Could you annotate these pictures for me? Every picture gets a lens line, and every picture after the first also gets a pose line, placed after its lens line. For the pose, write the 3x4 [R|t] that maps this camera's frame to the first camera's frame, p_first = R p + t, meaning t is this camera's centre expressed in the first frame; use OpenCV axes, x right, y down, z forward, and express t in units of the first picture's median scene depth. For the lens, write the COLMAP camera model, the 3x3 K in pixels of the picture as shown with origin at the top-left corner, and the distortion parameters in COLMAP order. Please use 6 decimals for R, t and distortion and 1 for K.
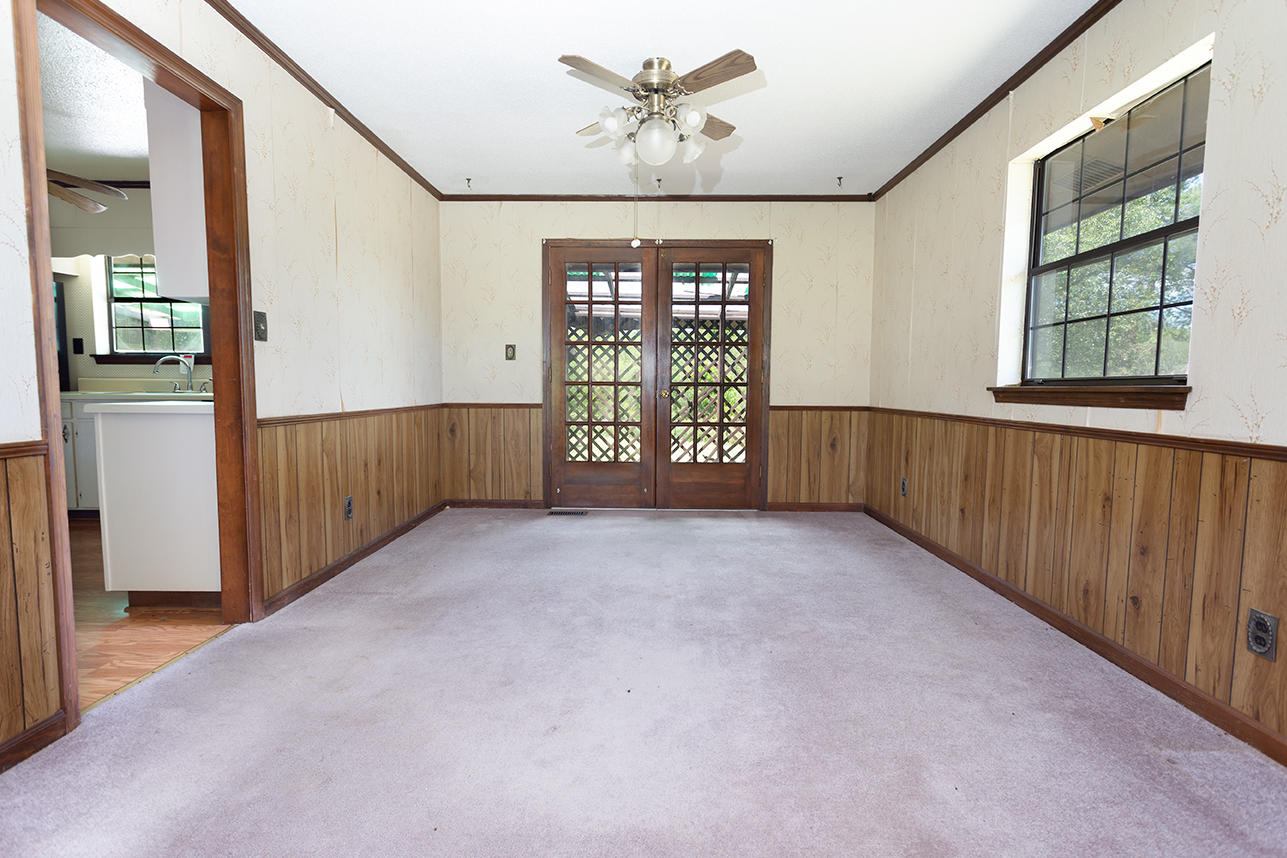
lens RADIAL K [[617.0, 0, 645.0], [0, 617.0, 435.6], [0, 0, 1]] dist [-0.000268, -0.000056]
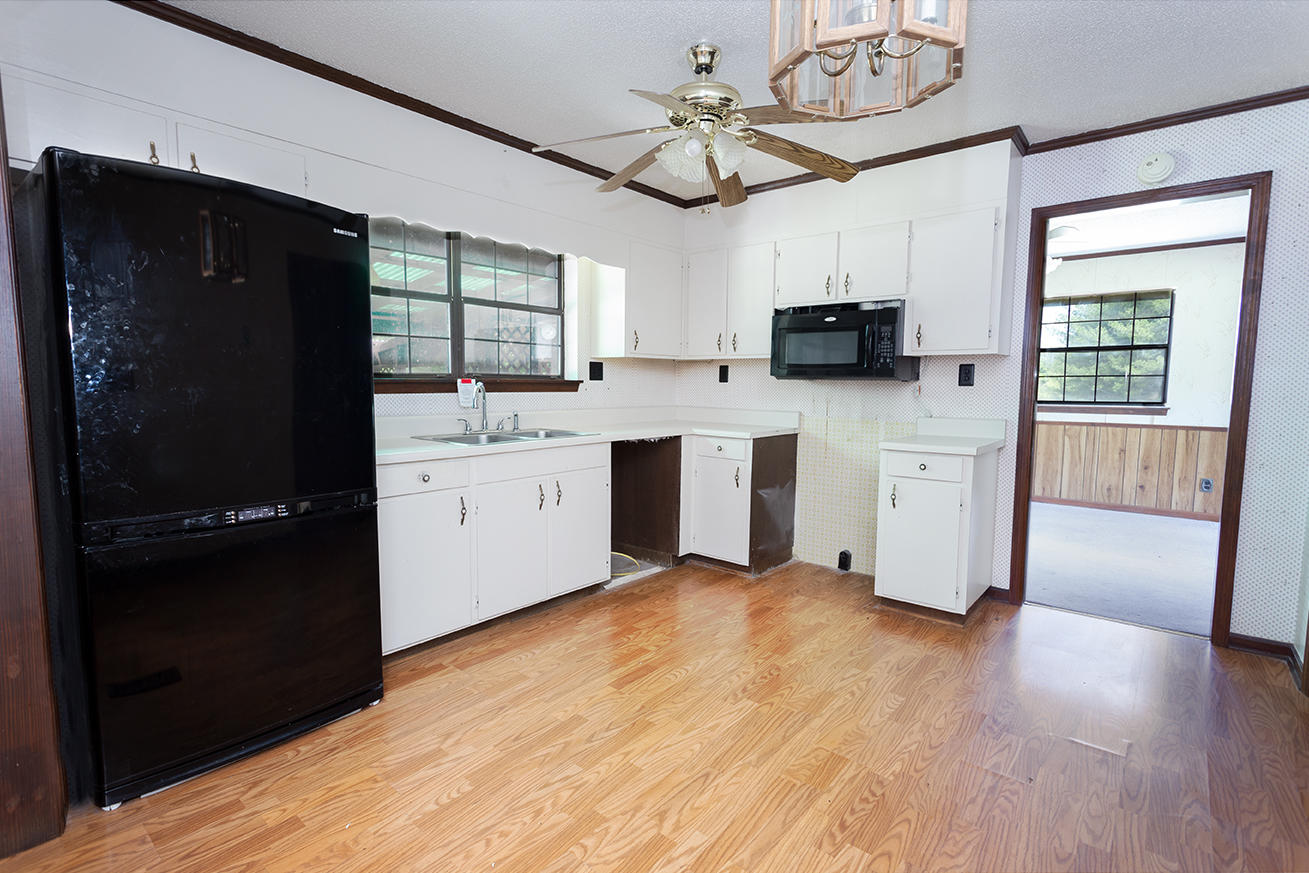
lens RADIAL K [[627.6, 0, 656.0], [0, 627.6, 443.2], [0, 0, 1]] dist [-0.000268, -0.000056]
pose [[0.637371, -0.075950, 0.766805, -2.506922], [0.062182, 0.996955, 0.047060, -0.172011], [-0.768044, 0.017686, 0.640152, 0.841908]]
